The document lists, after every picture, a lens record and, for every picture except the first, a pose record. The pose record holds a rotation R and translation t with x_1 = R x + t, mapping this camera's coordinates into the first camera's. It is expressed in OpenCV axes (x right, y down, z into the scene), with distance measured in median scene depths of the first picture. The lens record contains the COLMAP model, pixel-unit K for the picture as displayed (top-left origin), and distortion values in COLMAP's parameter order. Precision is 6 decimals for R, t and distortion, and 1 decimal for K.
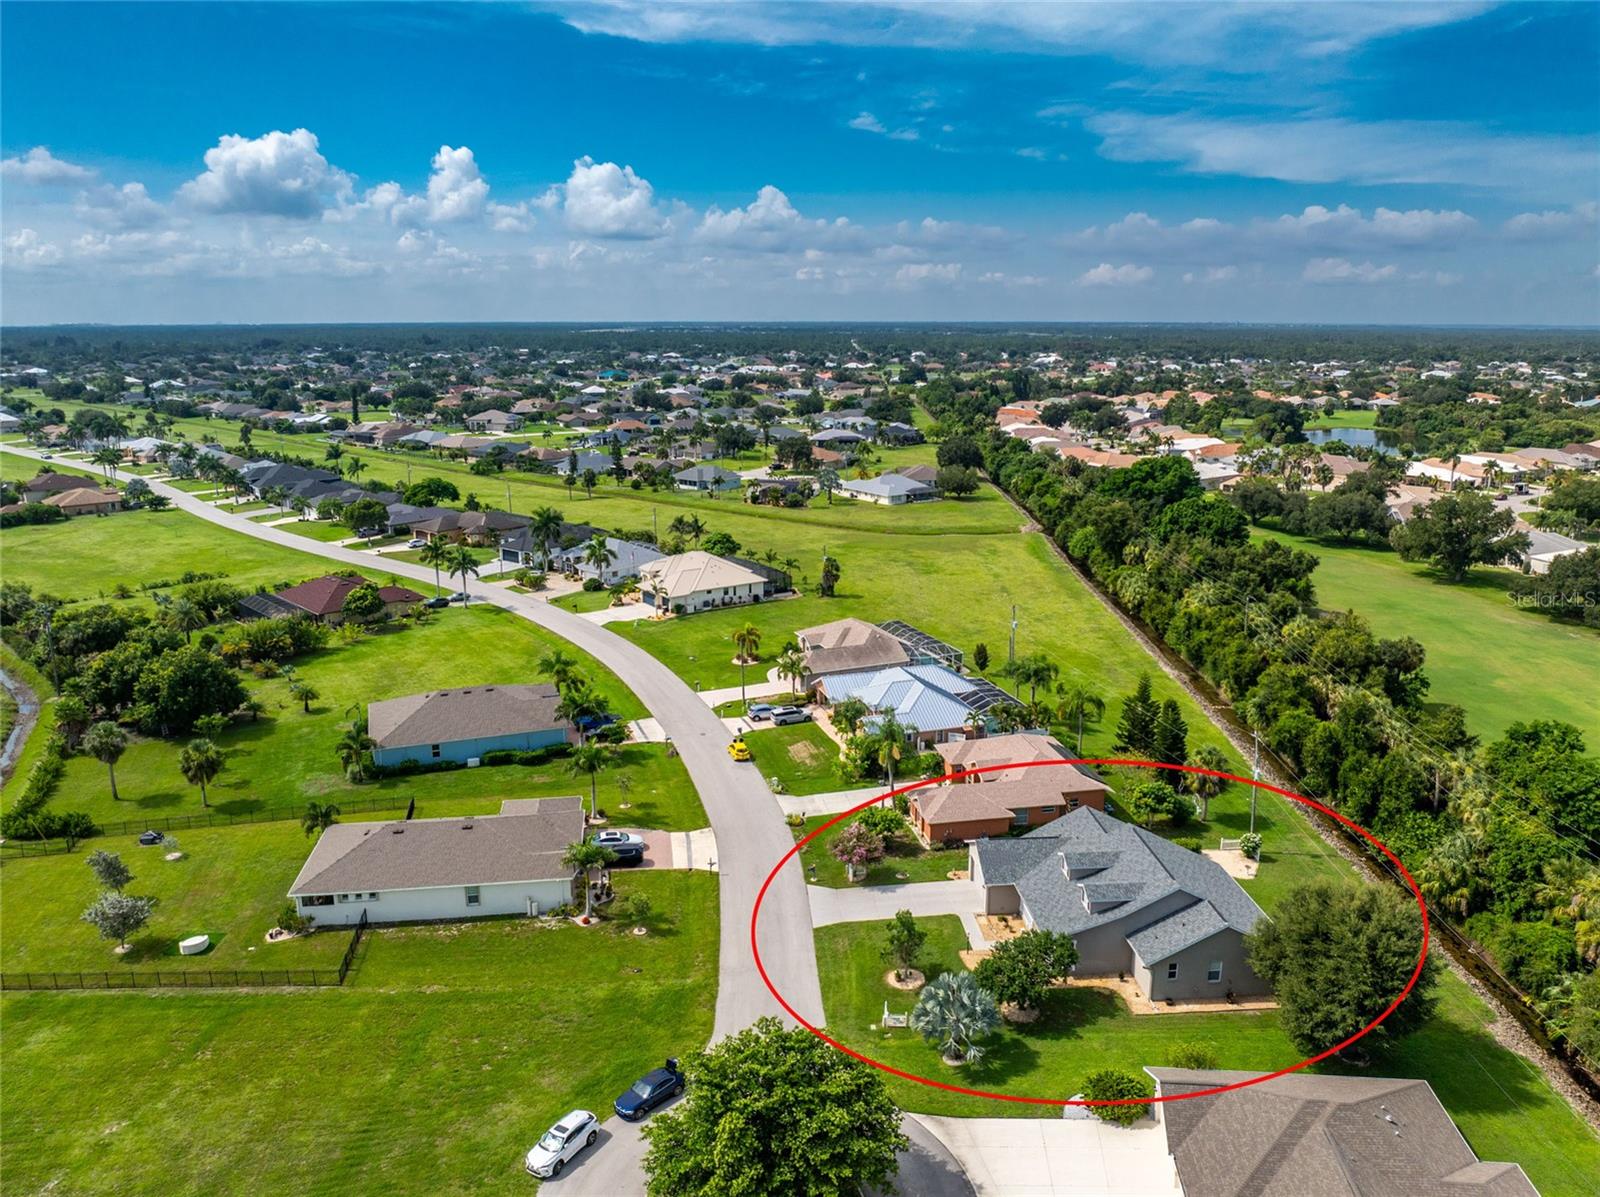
lens RADIAL K [[1142.4, 0, 805.1], [0, 1142.4, 602.3], [0, 0, 1]] dist [-0.046867, 0.015147]
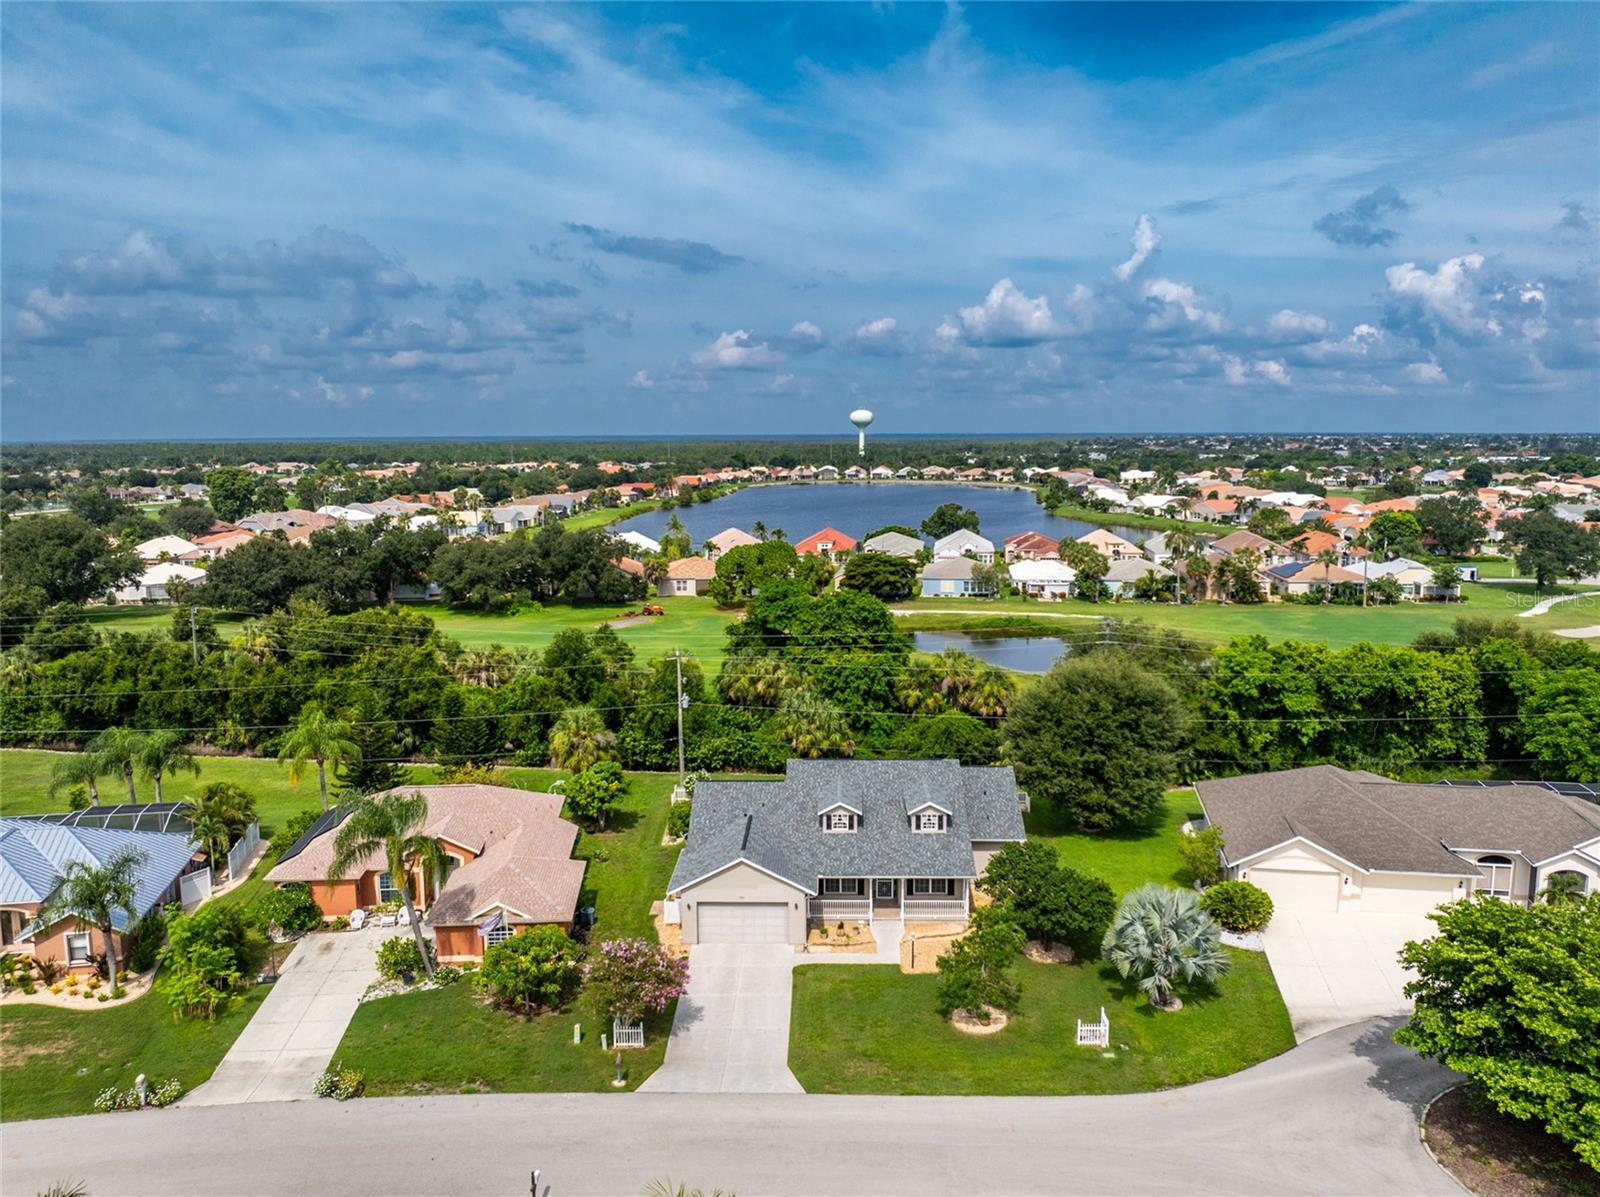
lens RADIAL K [[1196.9, 0, 796.9], [0, 1196.9, 608.1], [0, 0, 1]] dist [-0.032069, -0.014992]
pose [[0.100670, -0.137346, 0.985394, -0.204258], [0.239624, 0.964618, 0.109969, 0.002339], [-0.965632, 0.225054, 0.130020, 0.350168]]
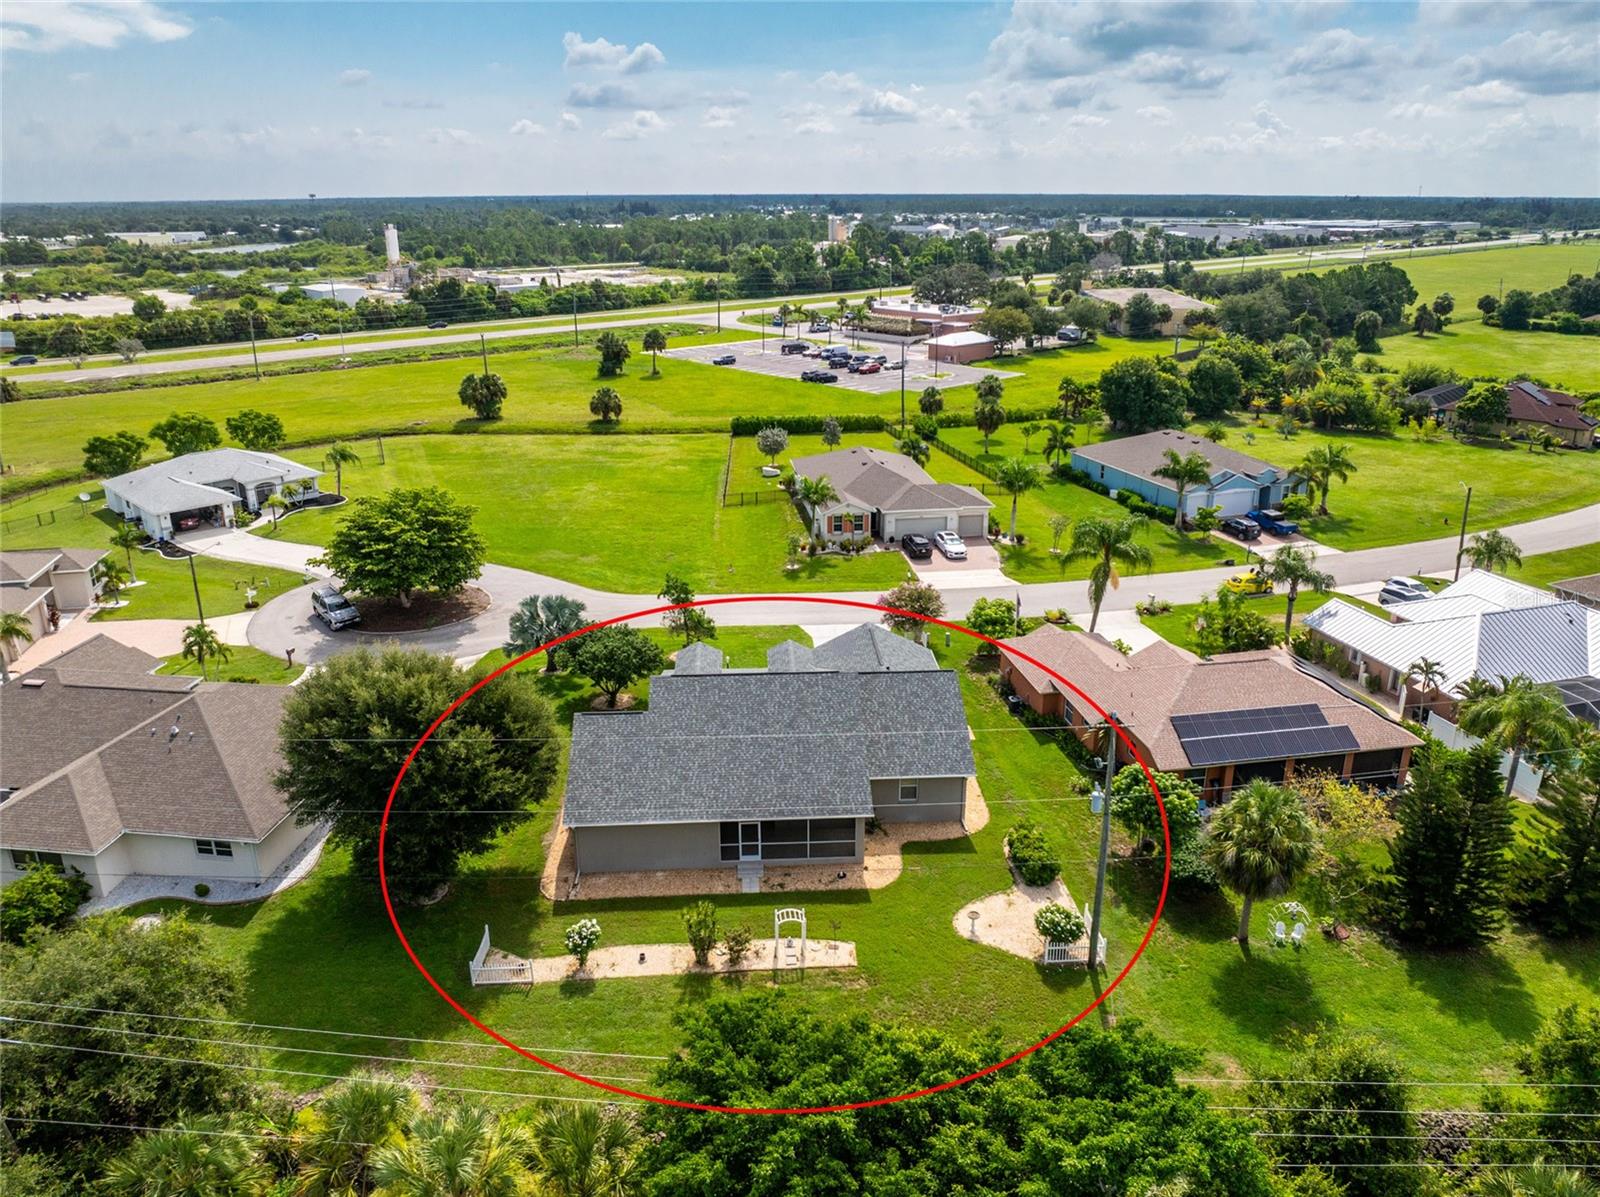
lens RADIAL K [[1142.4, 0, 801.3], [0, 1142.4, 579.6], [0, 0, 1]] dist [-0.046867, 0.015147]
pose [[-0.009419, 0.322749, -0.946438, 0.360176], [-0.236103, 0.919001, 0.315742, -0.020709], [0.971682, 0.226431, 0.067546, 0.370119]]
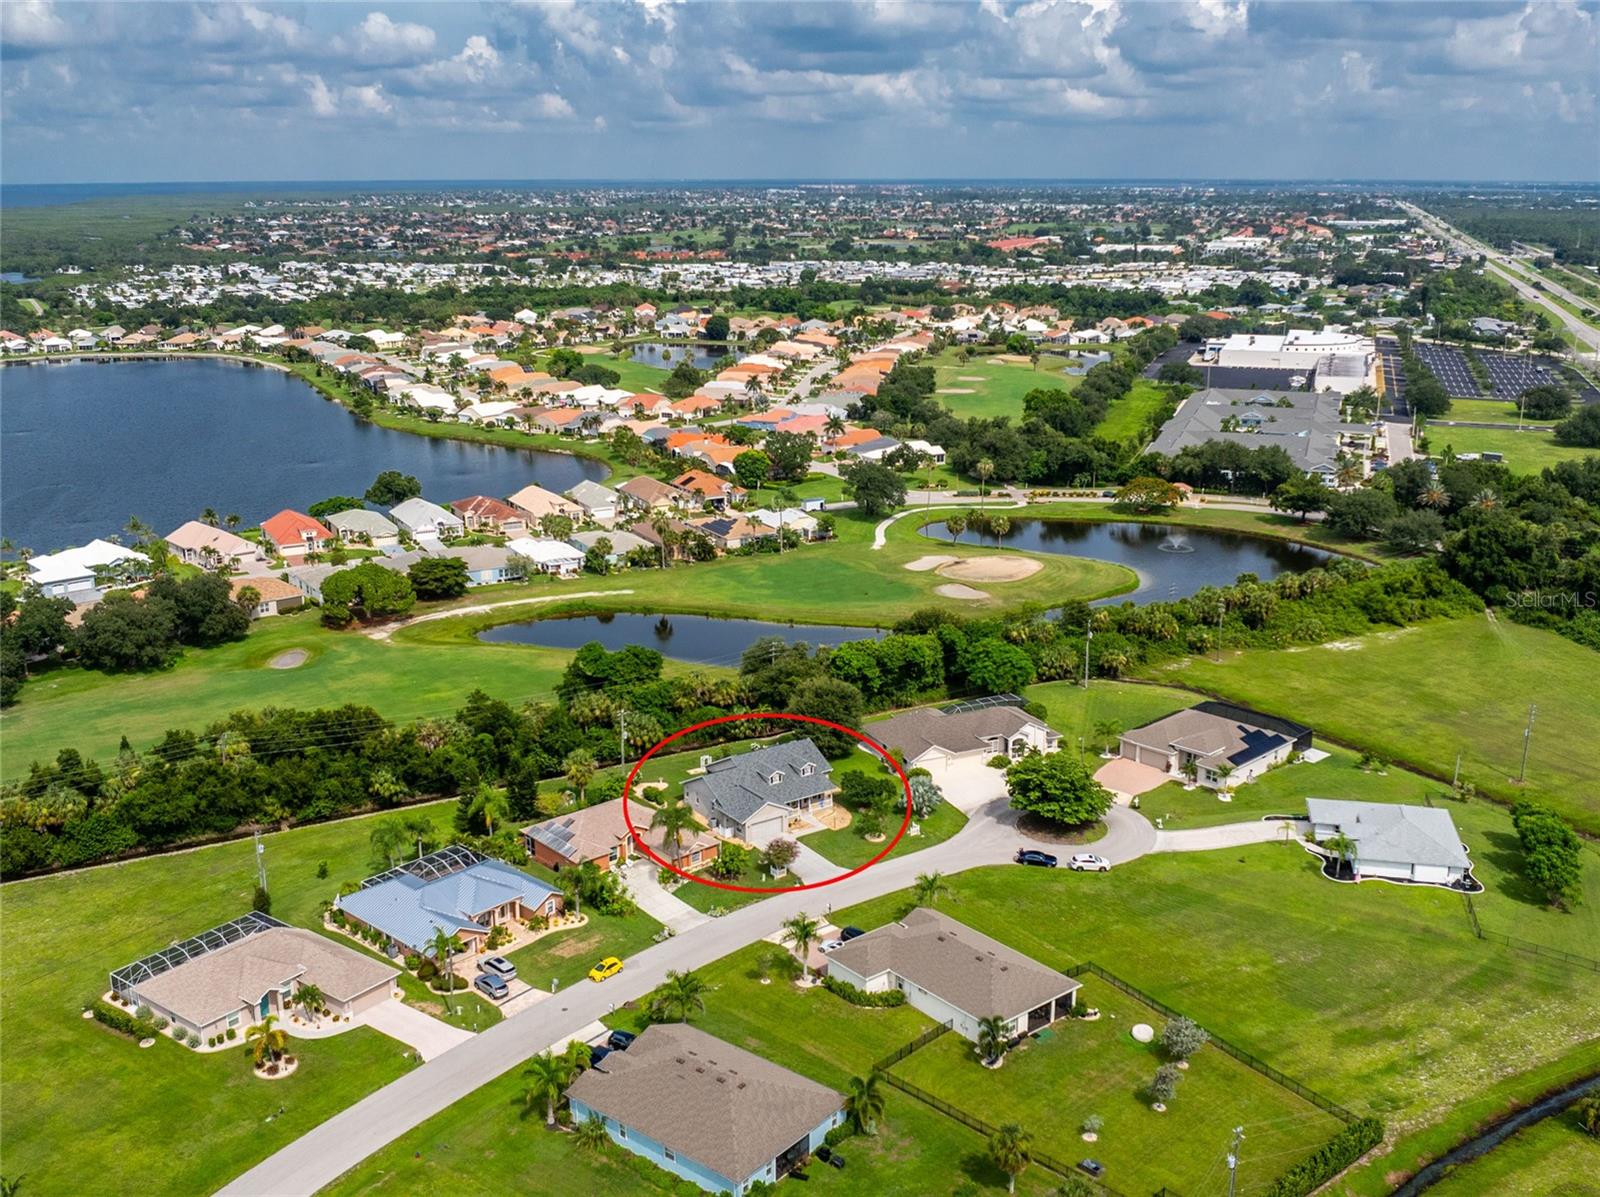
lens RADIAL K [[1553.5, 0, 793.3], [0, 1553.5, 595.7], [0, 0, 1]] dist [-0.034899, 0.000000]
pose [[-0.504429, -0.216916, 0.835763, -0.660926], [0.211758, 0.907293, 0.363288, -0.340011], [-0.837085, 0.360232, -0.411731, 0.723354]]
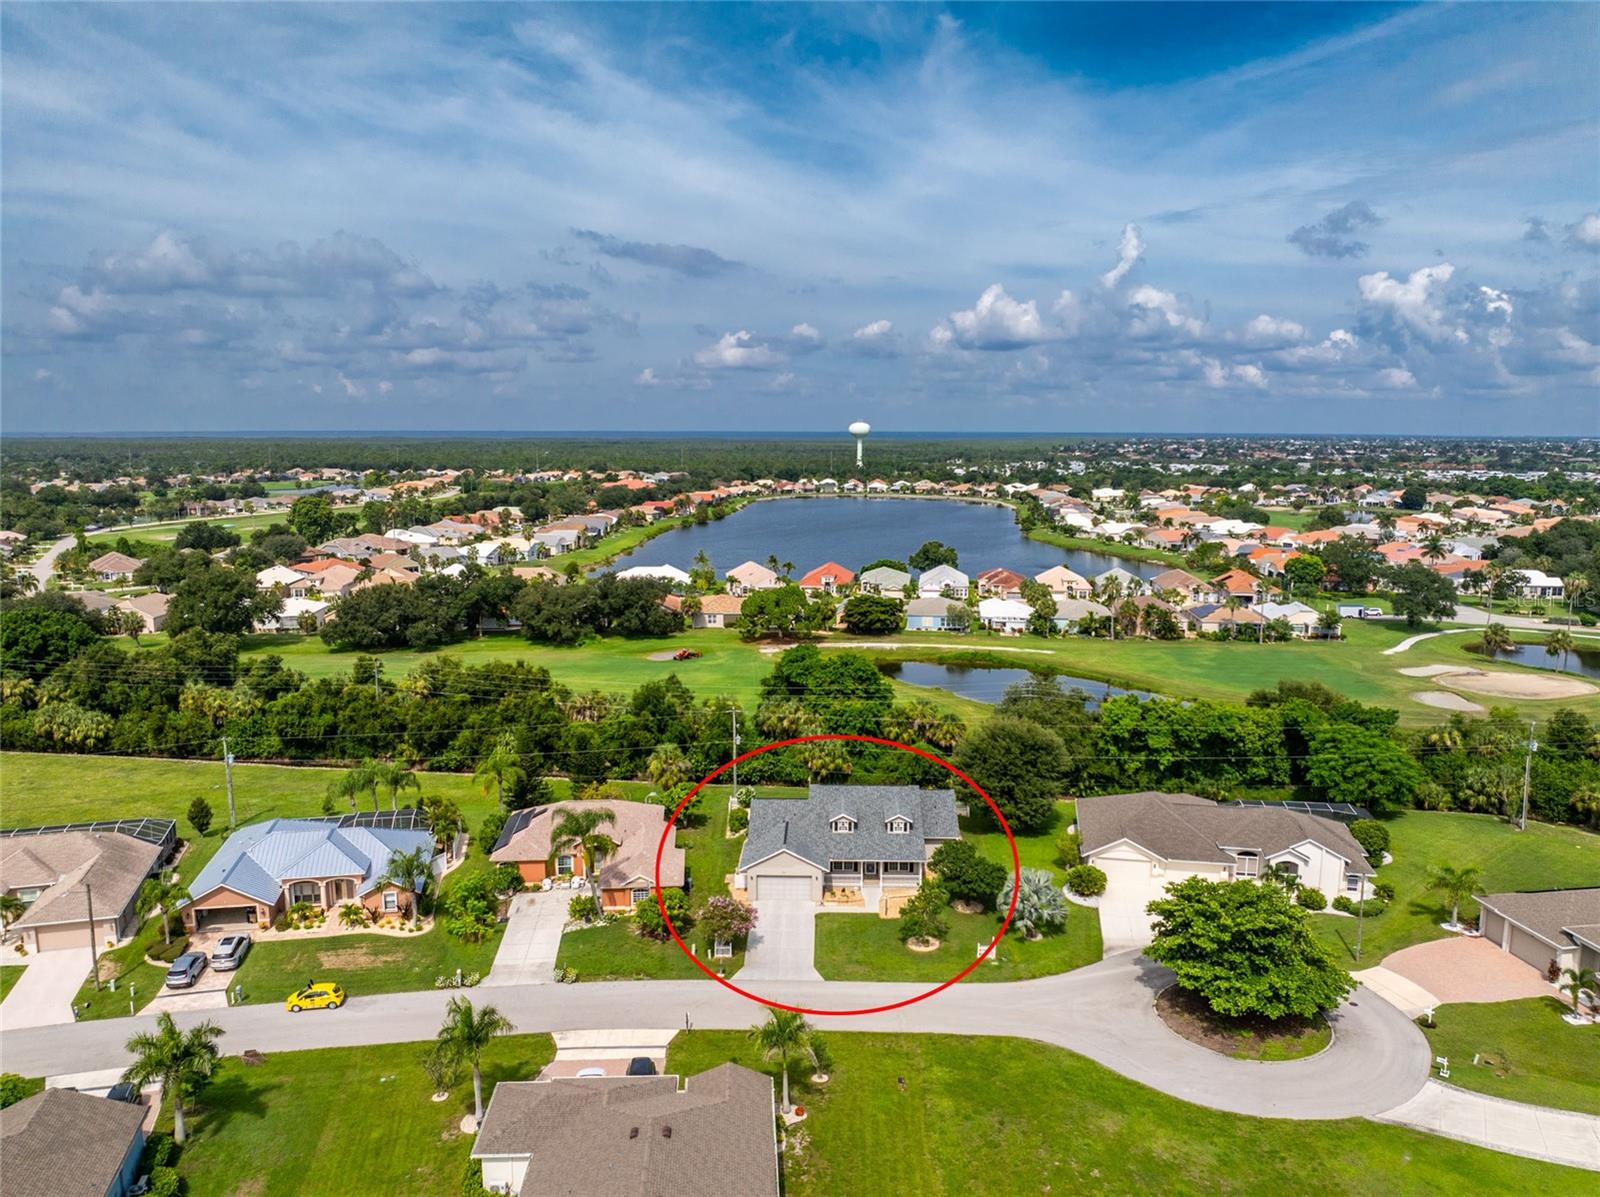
lens RADIAL K [[1142.4, 0, 793.2], [0, 1142.4, 601.6], [0, 0, 1]] dist [-0.046867, 0.015147]
pose [[0.103513, -0.140231, 0.984693, -0.360481], [0.232934, 0.965897, 0.113068, -0.055779], [-0.966968, 0.217665, 0.132647, 0.329119]]
